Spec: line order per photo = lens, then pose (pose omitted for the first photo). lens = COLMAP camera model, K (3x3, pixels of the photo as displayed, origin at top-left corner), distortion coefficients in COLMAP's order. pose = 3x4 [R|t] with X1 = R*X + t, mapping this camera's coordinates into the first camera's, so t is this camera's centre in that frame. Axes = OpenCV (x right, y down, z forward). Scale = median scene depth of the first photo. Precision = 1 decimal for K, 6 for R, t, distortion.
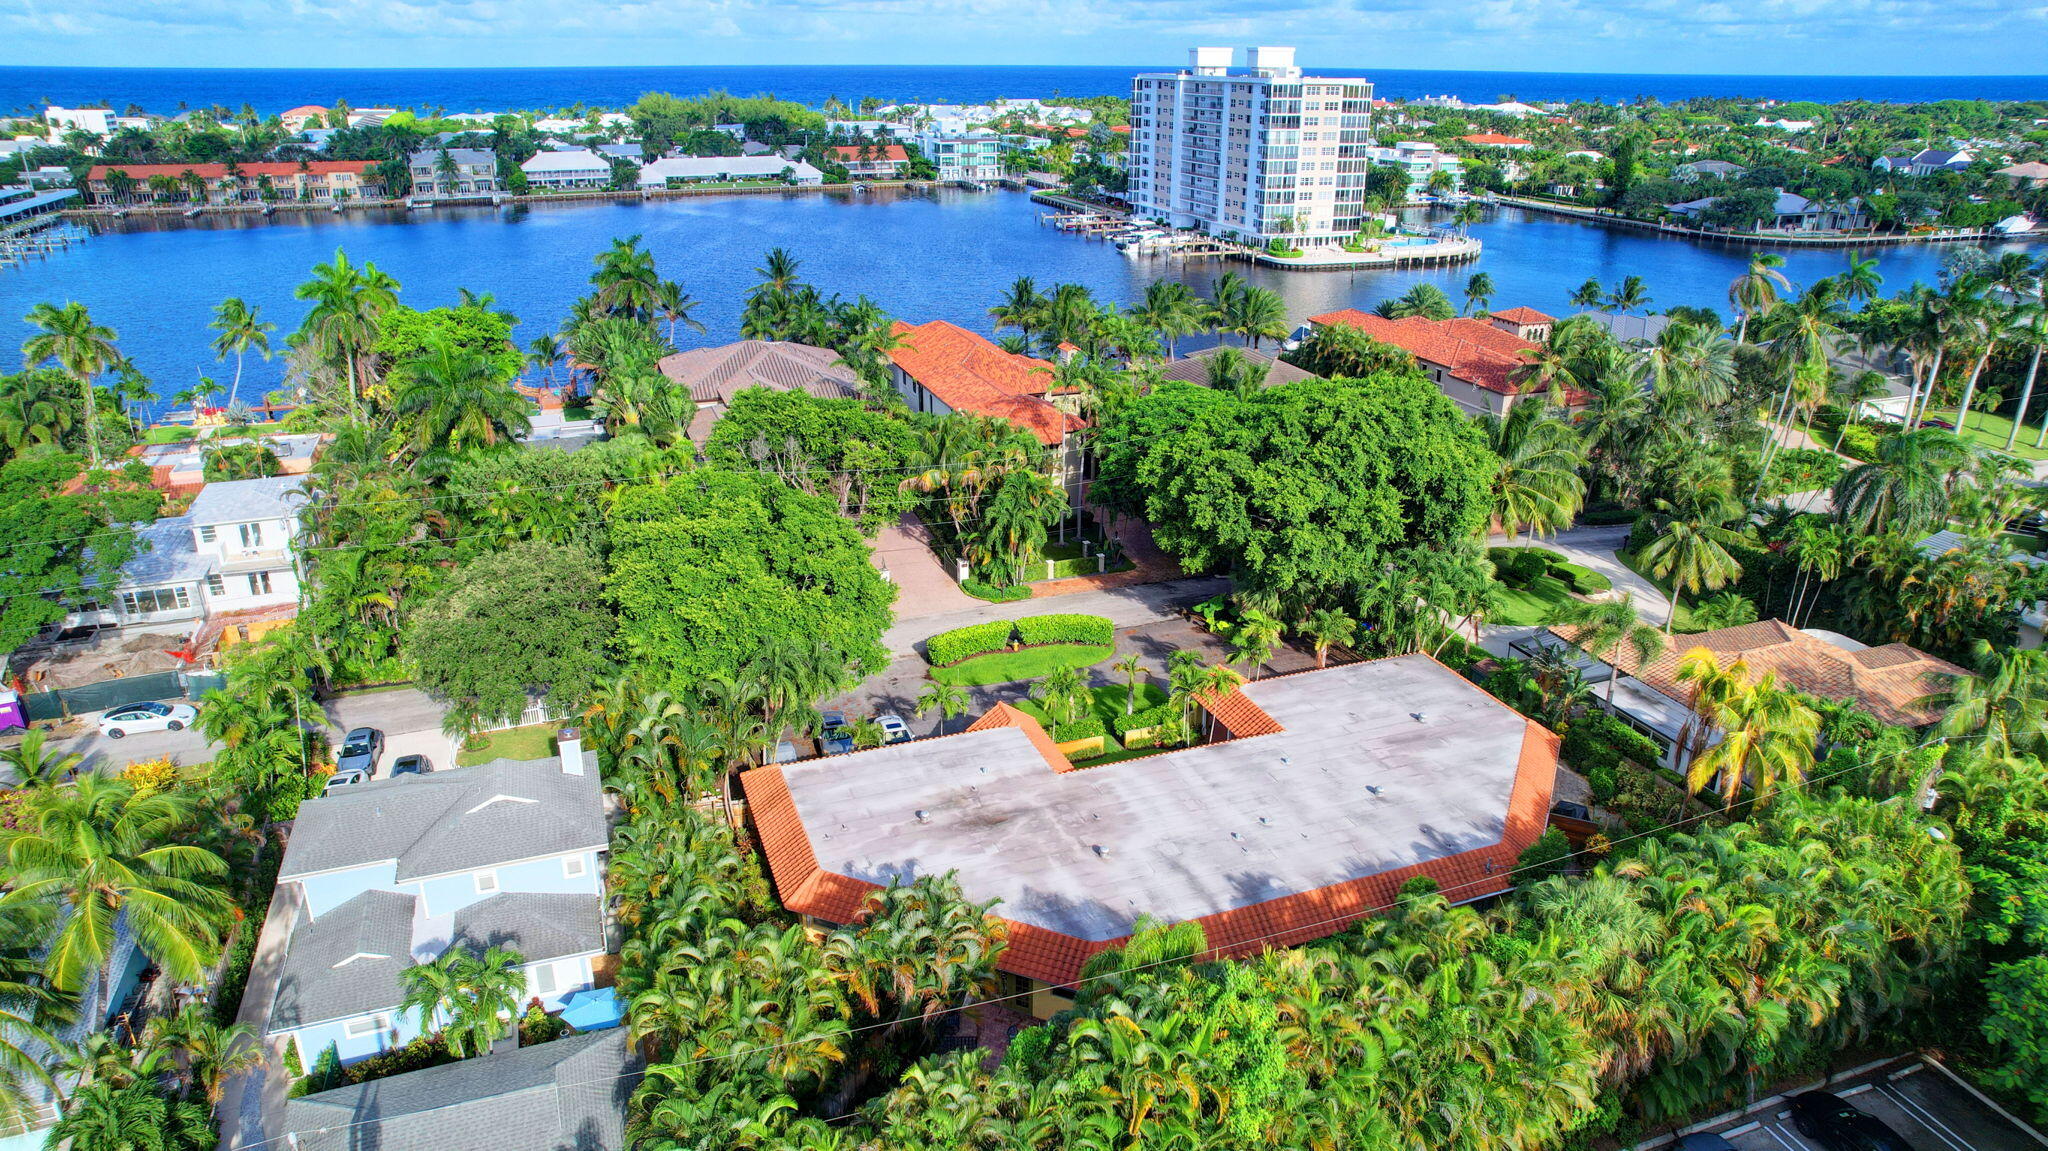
lens RADIAL K [[1307.8, 0, 1024.0], [0, 1307.8, 575.5], [0, 0, 1]] dist [-0.075160, 0.067256]
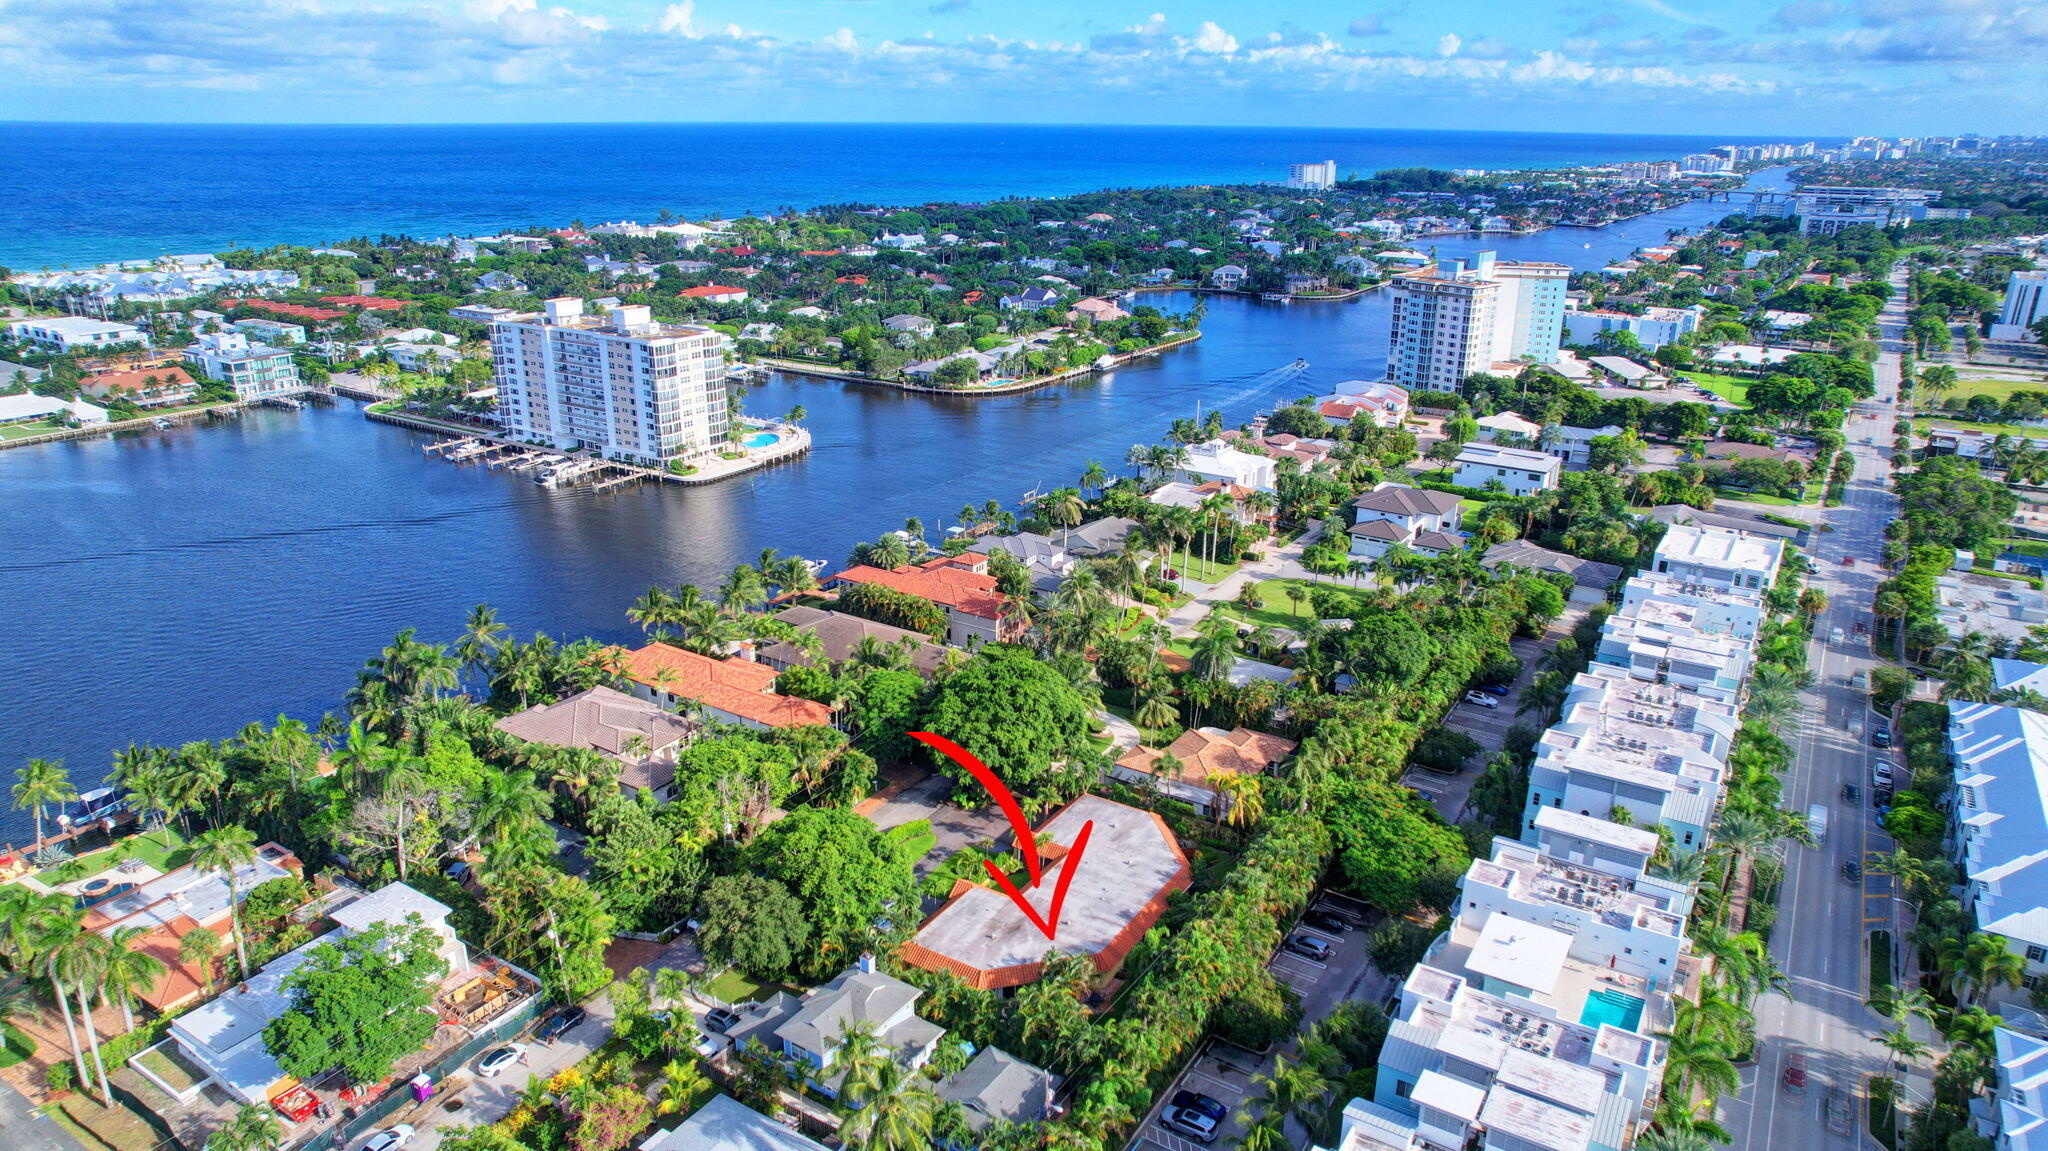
lens RADIAL K [[1310.1, 0, 1024.0], [0, 1310.1, 575.5], [0, 0, 1]] dist [-0.076191, 0.067357]
pose [[0.796745, -0.200741, 0.570000, -0.285150], [0.220448, 0.974765, 0.035150, -0.119161], [-0.562673, 0.097650, 0.820892, -0.232704]]
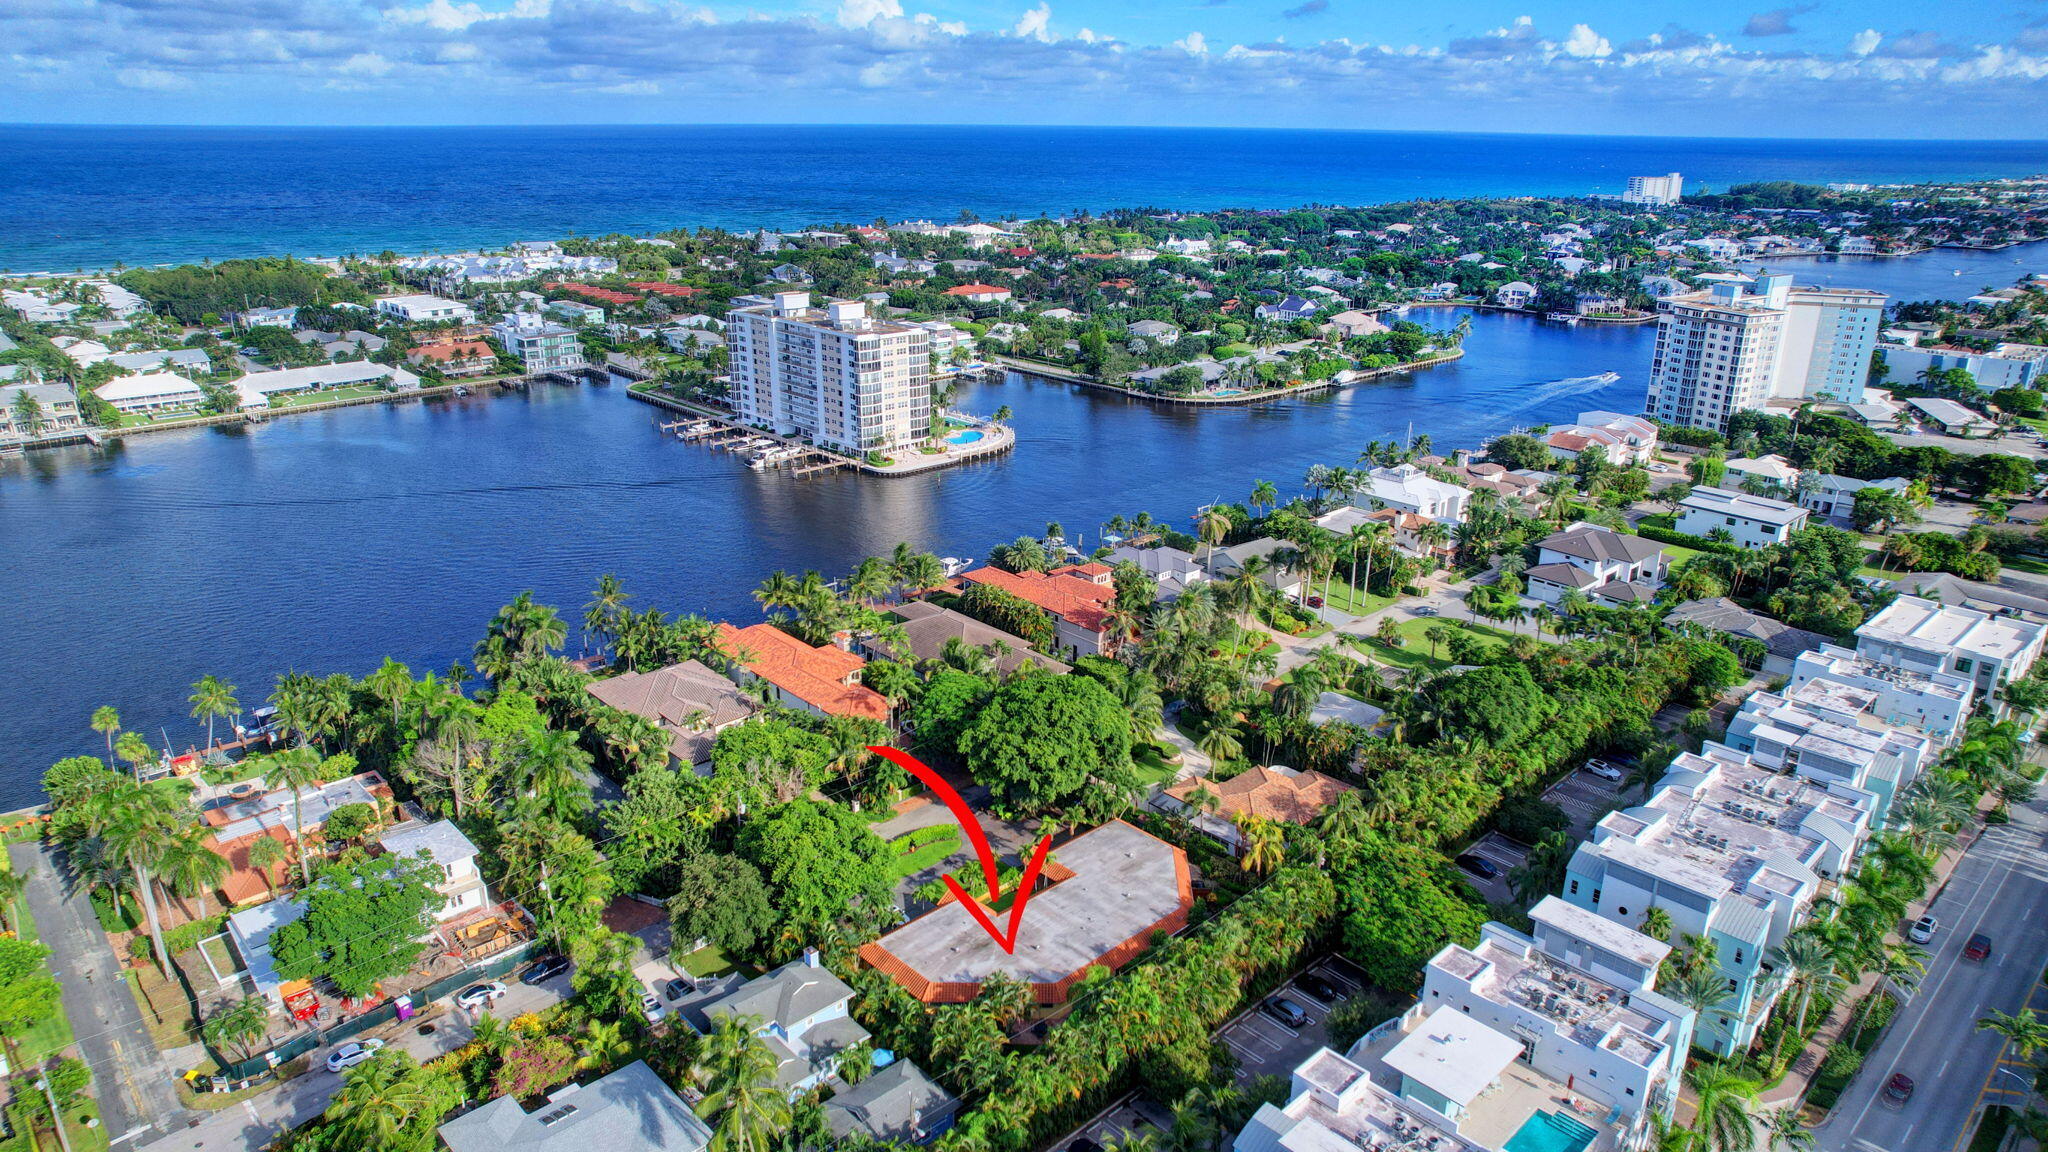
lens RADIAL K [[1307.8, 0, 1024.0], [0, 1307.8, 576.0], [0, 0, 1]] dist [-0.075160, 0.067256]
pose [[0.921391, -0.127934, 0.366977, -0.168252], [0.141415, 0.989900, -0.009964, -0.099839], [-0.361996, 0.061077, 0.930177, -0.283606]]
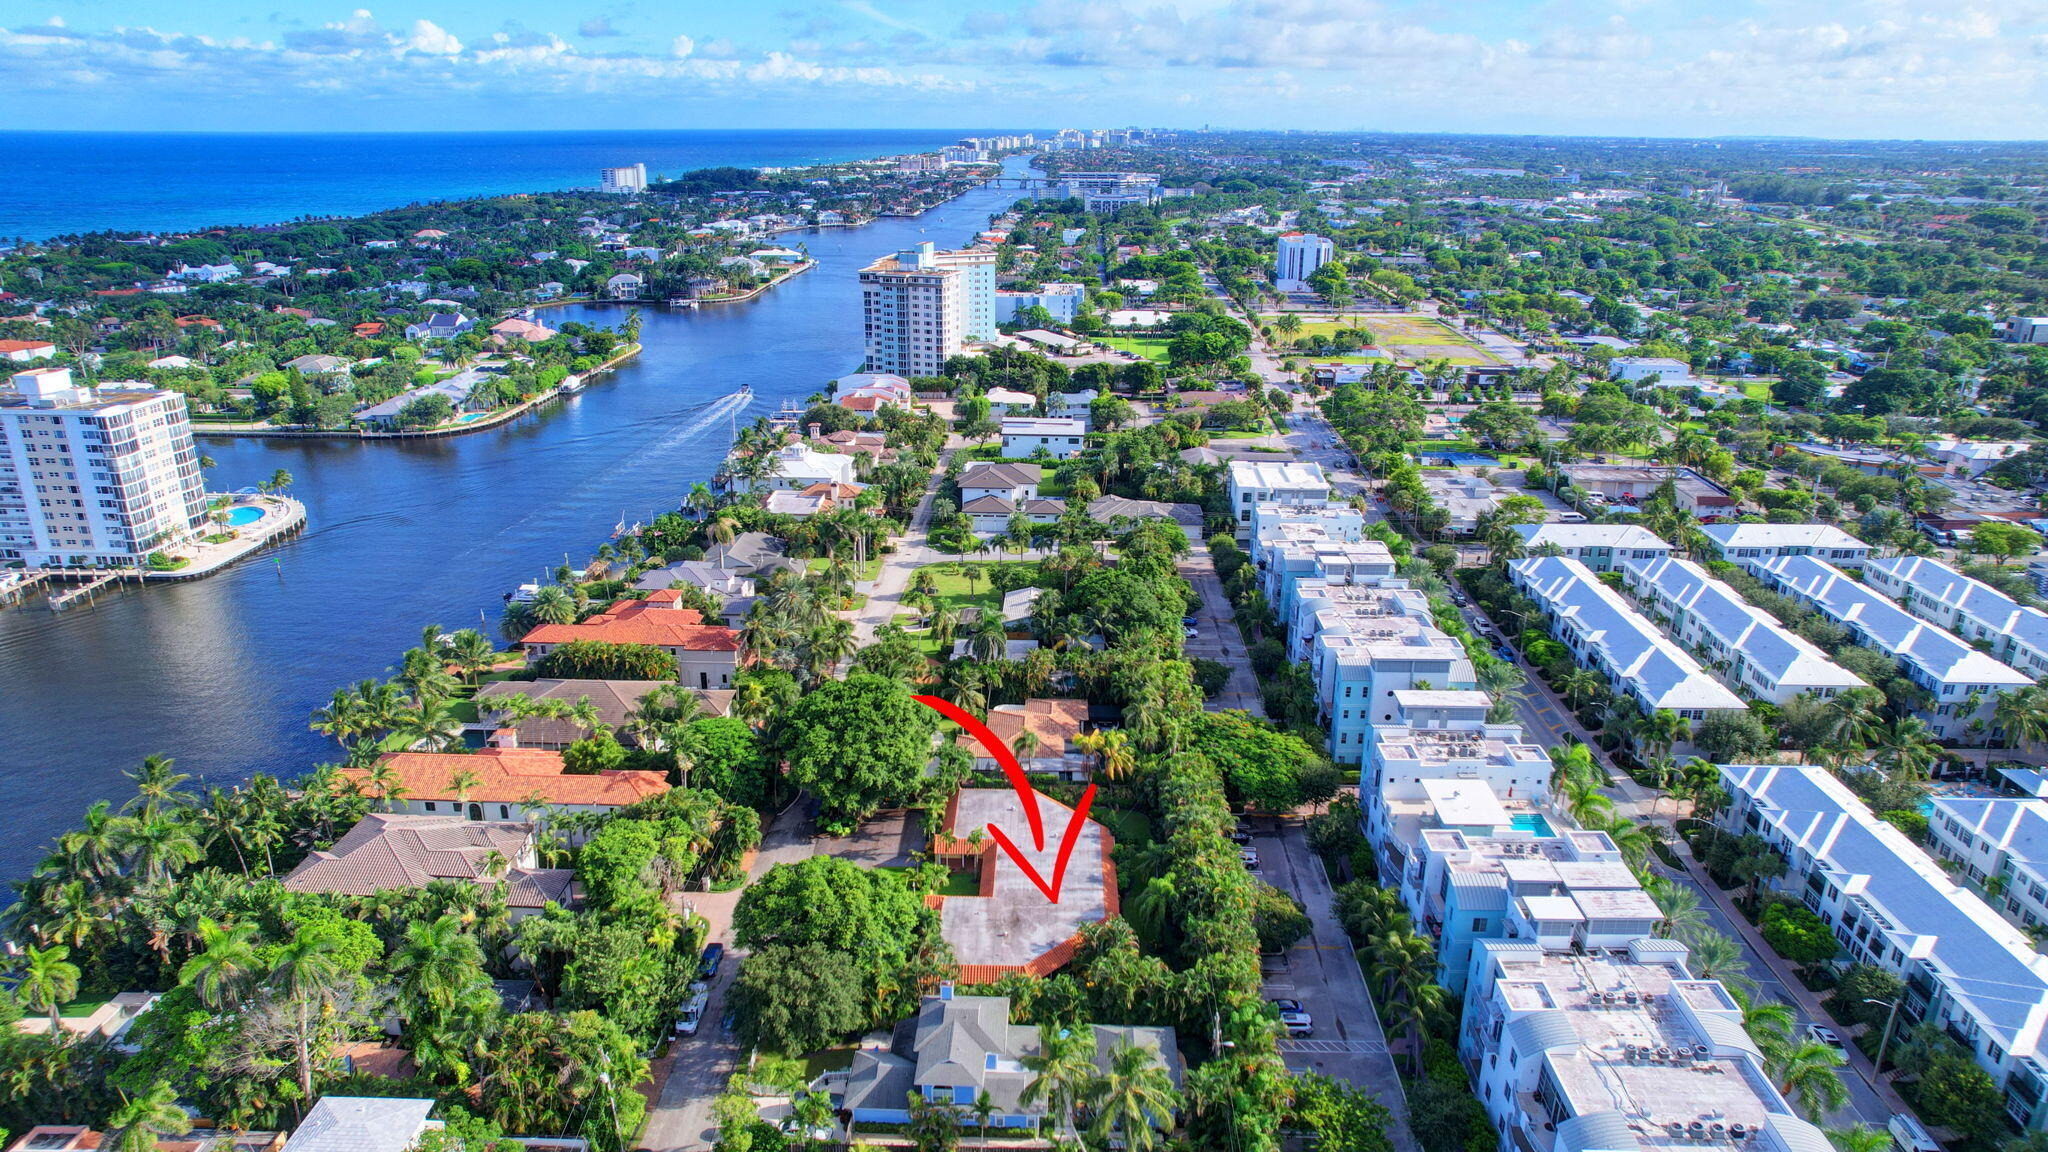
lens RADIAL K [[1310.1, 0, 1024.0], [0, 1310.1, 576.0], [0, 0, 1]] dist [-0.076191, 0.067357]
pose [[0.374594, -0.308515, 0.874356, -0.448187], [0.339513, 0.923163, 0.180281, -0.192771], [-0.862792, 0.229323, 0.450556, -0.056373]]
